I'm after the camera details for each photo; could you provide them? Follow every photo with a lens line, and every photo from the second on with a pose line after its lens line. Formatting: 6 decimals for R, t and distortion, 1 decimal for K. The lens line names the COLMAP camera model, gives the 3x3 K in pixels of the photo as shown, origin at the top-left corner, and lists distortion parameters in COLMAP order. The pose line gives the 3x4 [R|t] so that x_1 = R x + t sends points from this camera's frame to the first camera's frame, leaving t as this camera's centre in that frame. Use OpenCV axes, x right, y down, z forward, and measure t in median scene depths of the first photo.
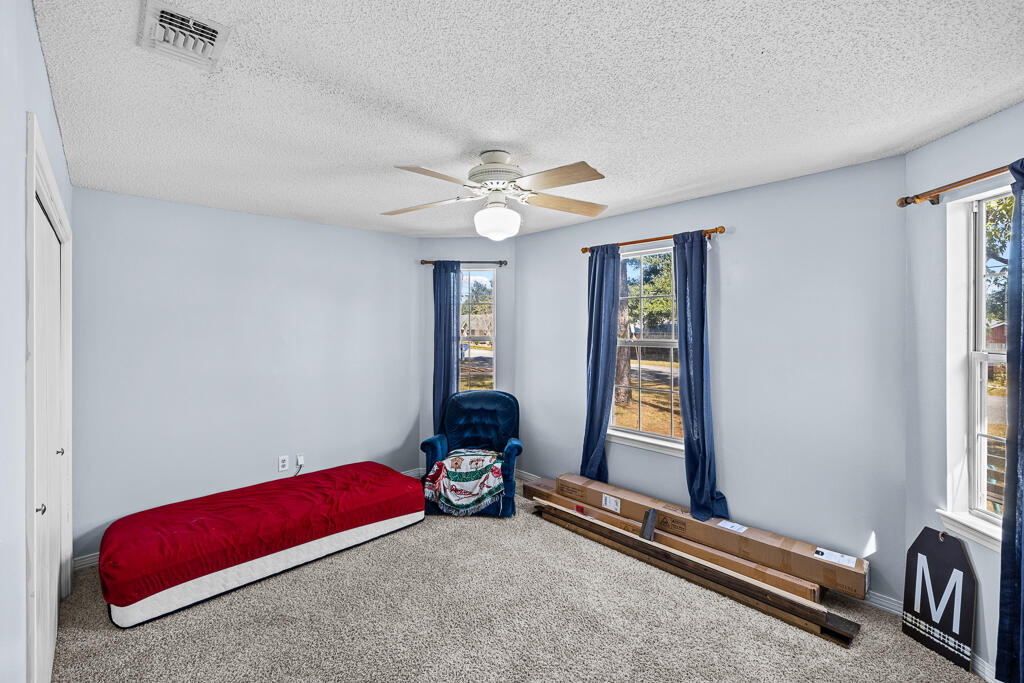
lens RADIAL K [[433.6, 0, 510.4], [0, 433.6, 332.4], [0, 0, 1]] dist [0.002071, 0.000107]
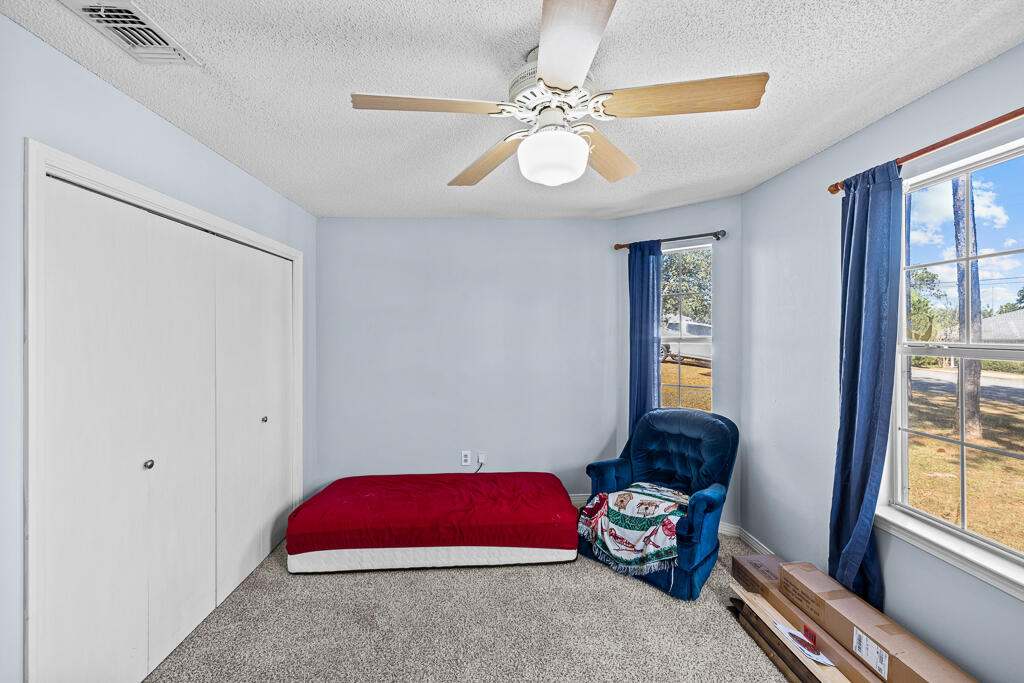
lens RADIAL K [[433.6, 0, 510.4], [0, 433.6, 332.4], [0, 0, 1]] dist [0.002071, 0.000107]
pose [[0.767961, 0.003223, -0.640489, 0.220165], [-0.007871, 0.999959, -0.004406, 0.009506], [0.640448, 0.008425, 0.767955, 0.291269]]
